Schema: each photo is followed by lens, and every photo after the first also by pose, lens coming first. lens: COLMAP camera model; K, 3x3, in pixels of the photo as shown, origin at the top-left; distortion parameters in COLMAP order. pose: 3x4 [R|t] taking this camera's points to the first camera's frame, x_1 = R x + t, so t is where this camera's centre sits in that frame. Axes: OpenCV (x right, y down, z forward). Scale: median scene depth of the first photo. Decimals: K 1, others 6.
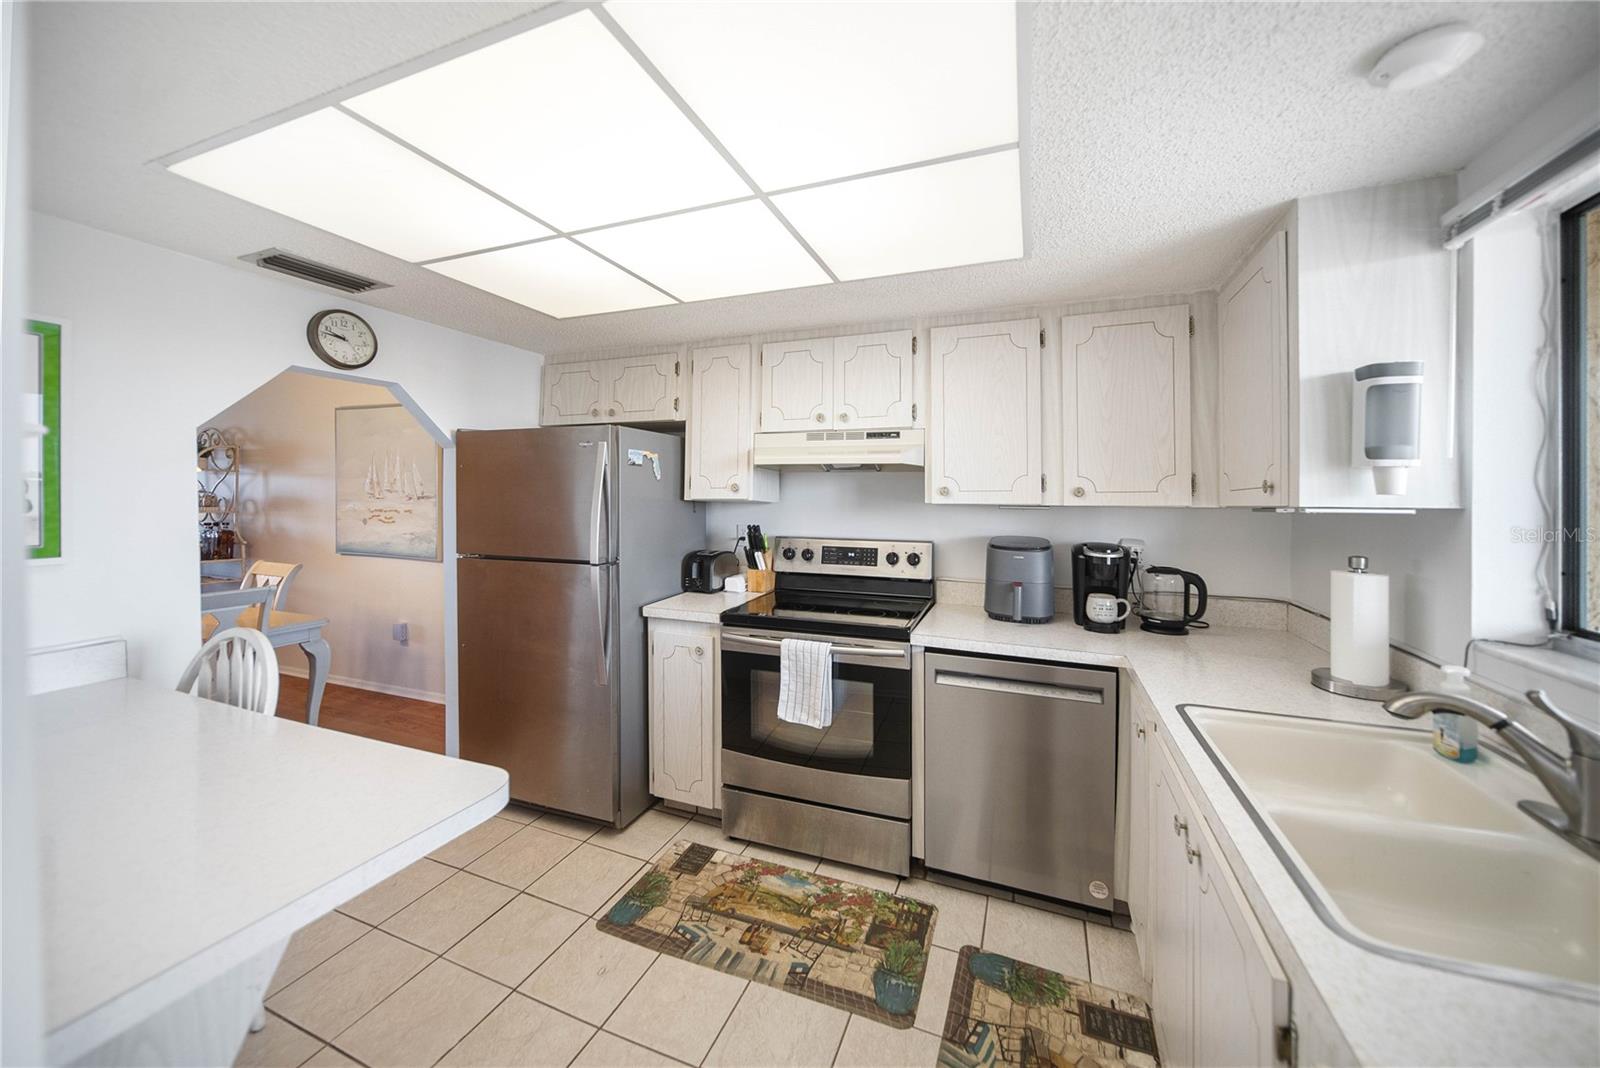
lens RADIAL K [[579.2, 0, 799.4], [0, 579.2, 489.1], [0, 0, 1]] dist [-0.000536, -0.000493]
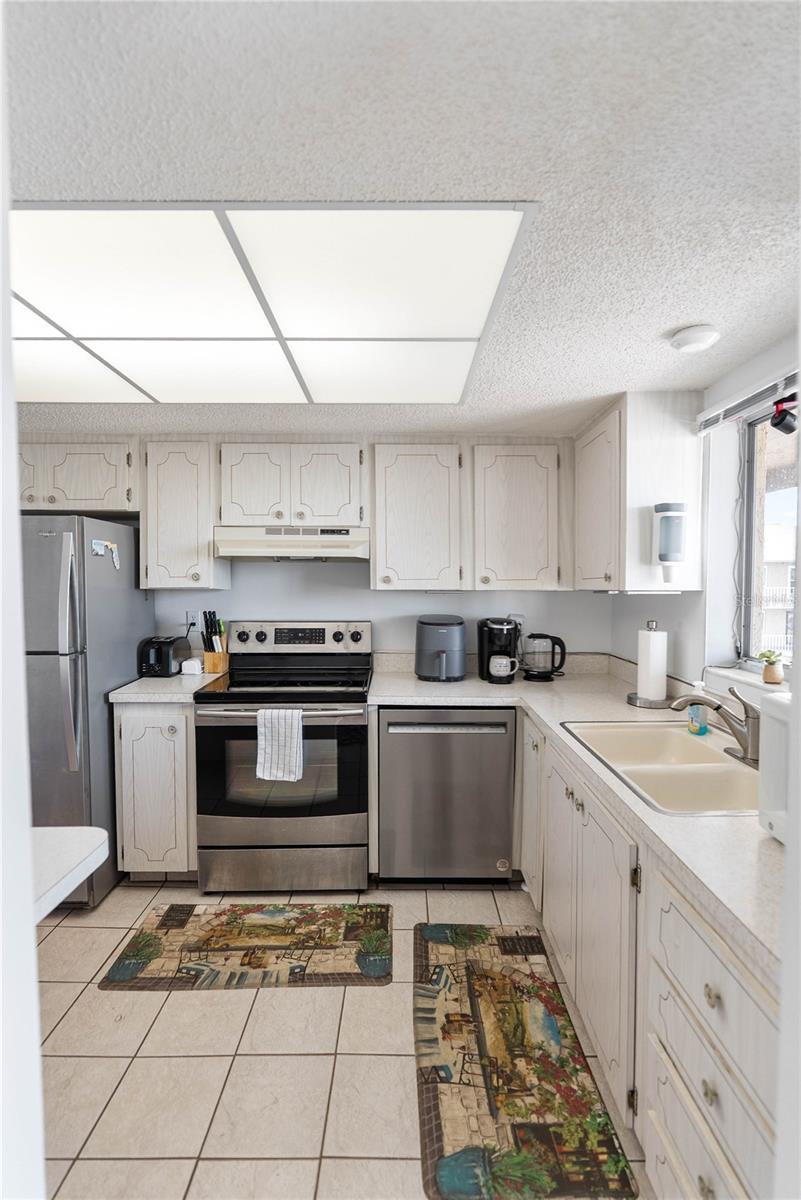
lens RADIAL K [[568.2, 0, 397.2], [0, 568.2, 594.5], [0, 0, 1]] dist [-0.002153, 0.001351]
pose [[0.929958, -0.015218, 0.367351, -0.188869], [0.000845, 0.999229, 0.039254, -0.013534], [-0.367665, -0.036194, 0.929254, -0.139472]]
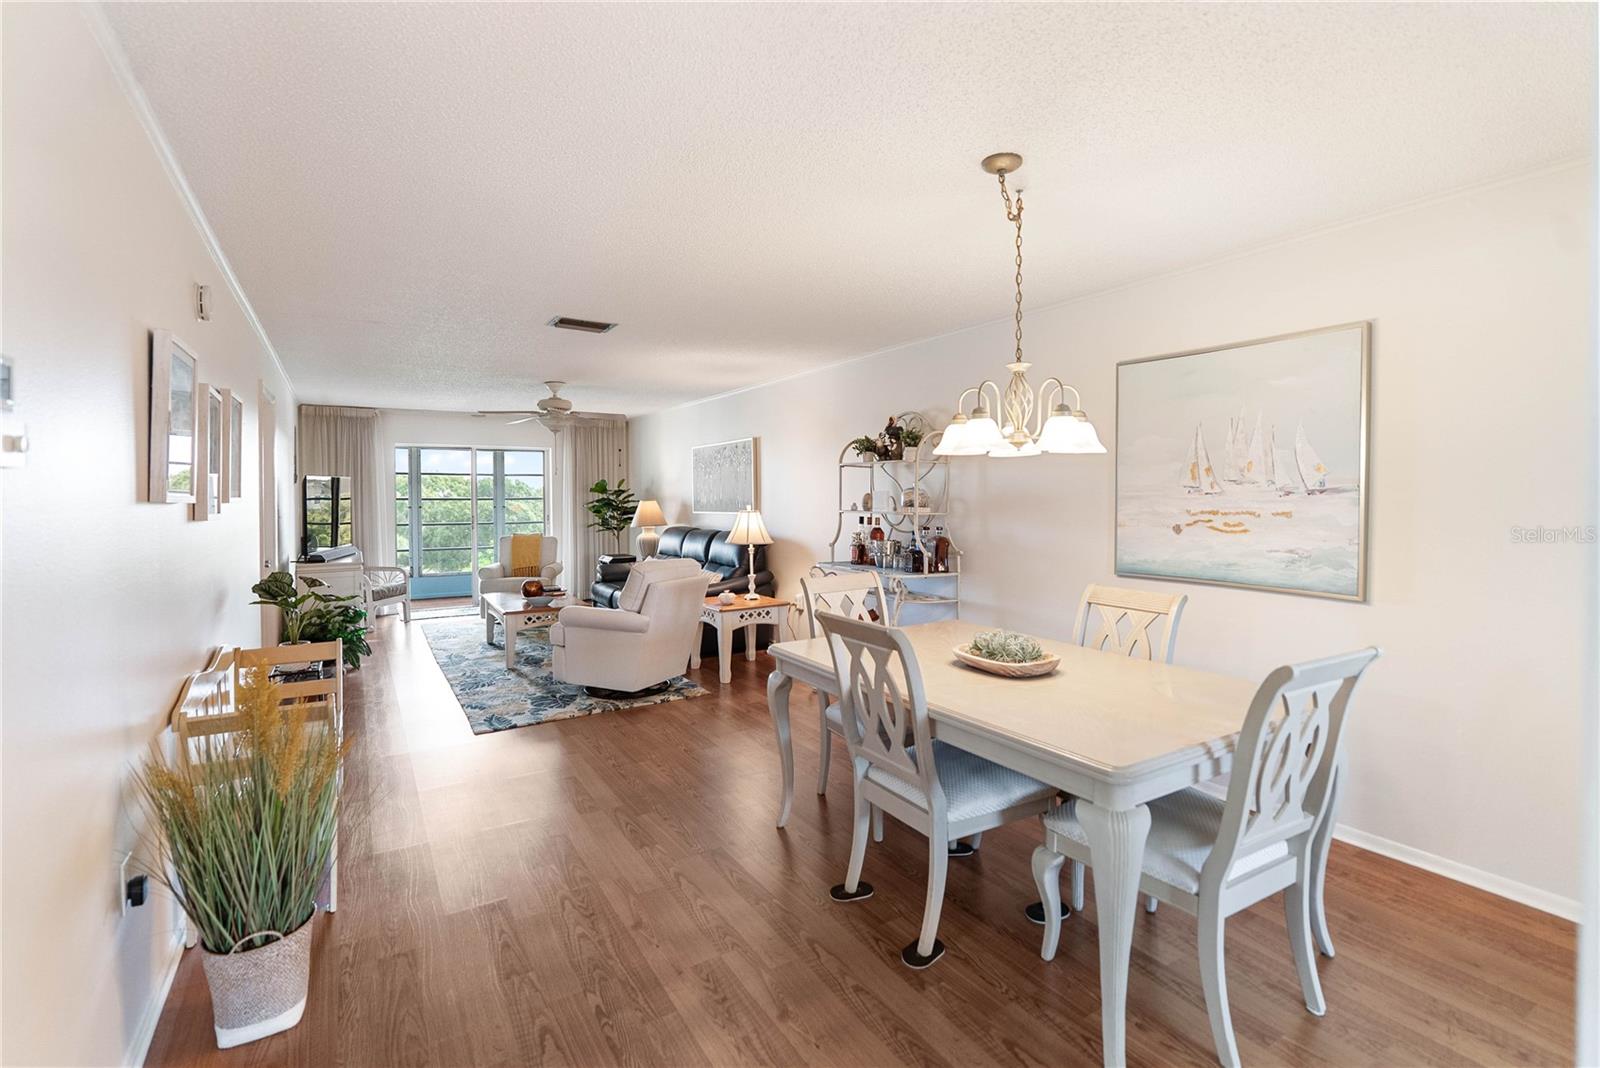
lens RADIAL K [[731.6, 0, 795.9], [0, 731.6, 512.8], [0, 0, 1]] dist [-0.002930, 0.001174]
pose [[0.793412, 0.008190, -0.608630, -1.126684], [0.007754, 0.999692, 0.023561, 0.028045], [0.608635, -0.023413, 0.793105, 0.158388]]
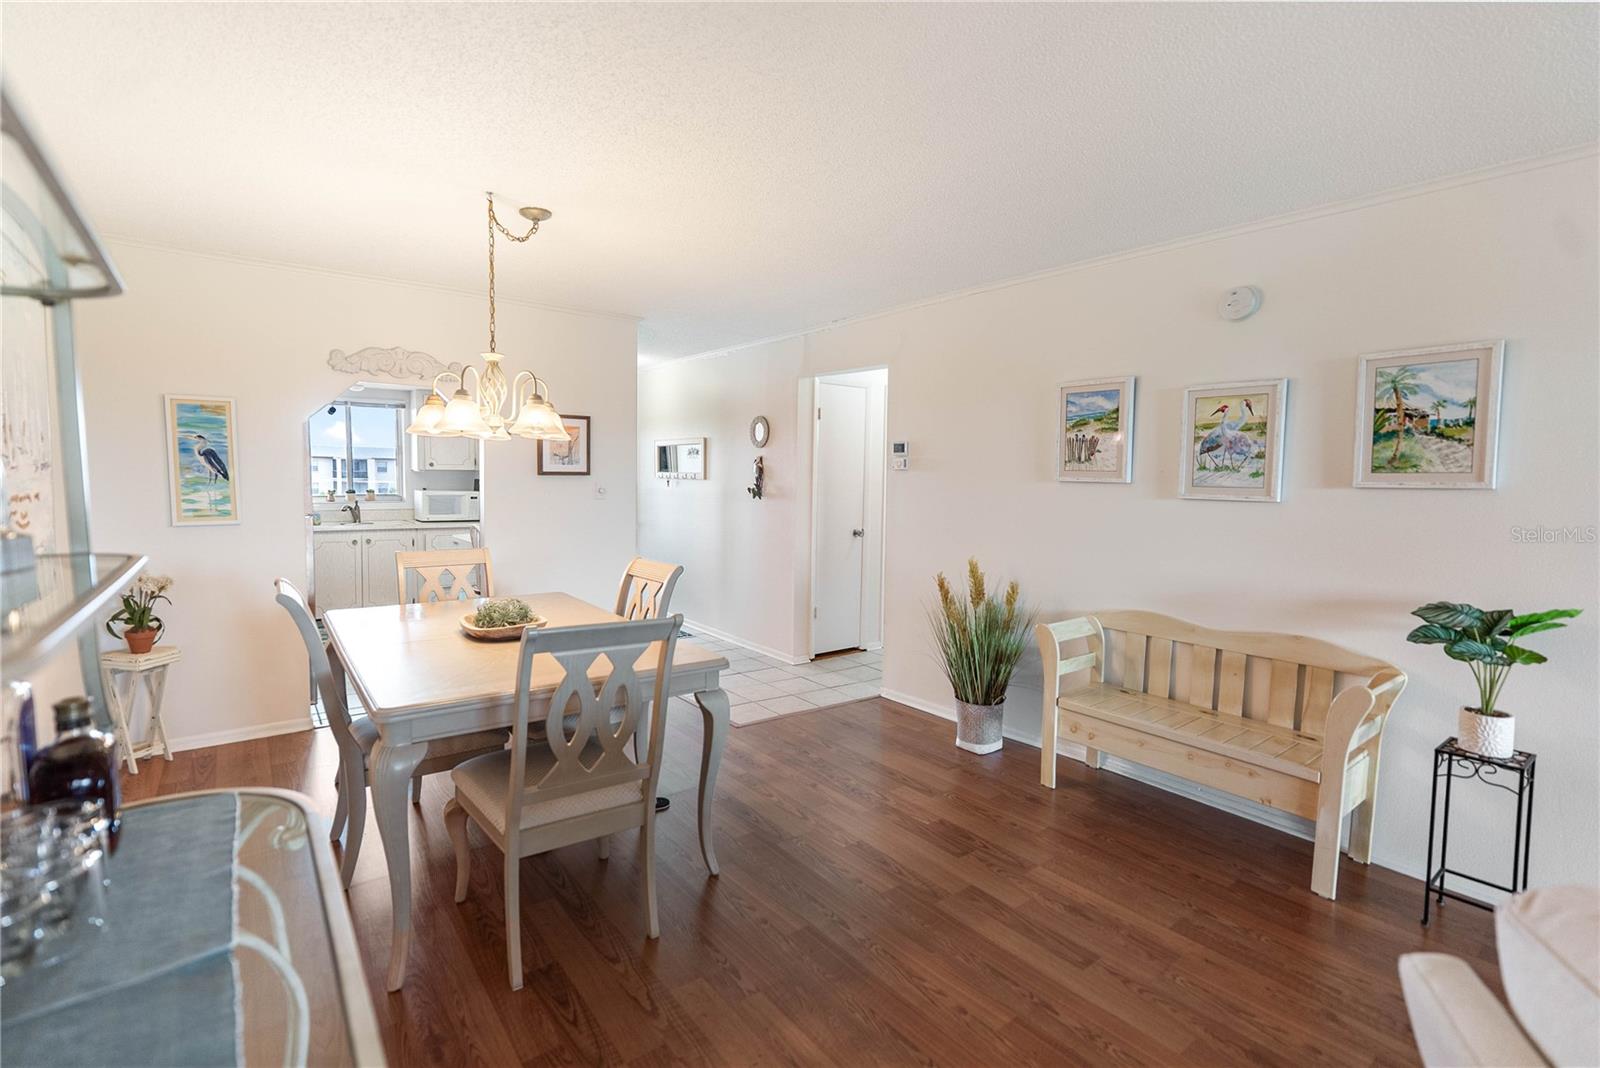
lens RADIAL K [[729.8, 0, 794.8], [0, 729.8, 527.0], [0, 0, 1]] dist [-0.003509, 0.000466]
pose [[-0.858937, -0.046771, 0.509940, -2.700503], [-0.014604, 0.997652, 0.066905, 0.029245], [-0.511872, 0.050020, -0.857604, 2.174406]]
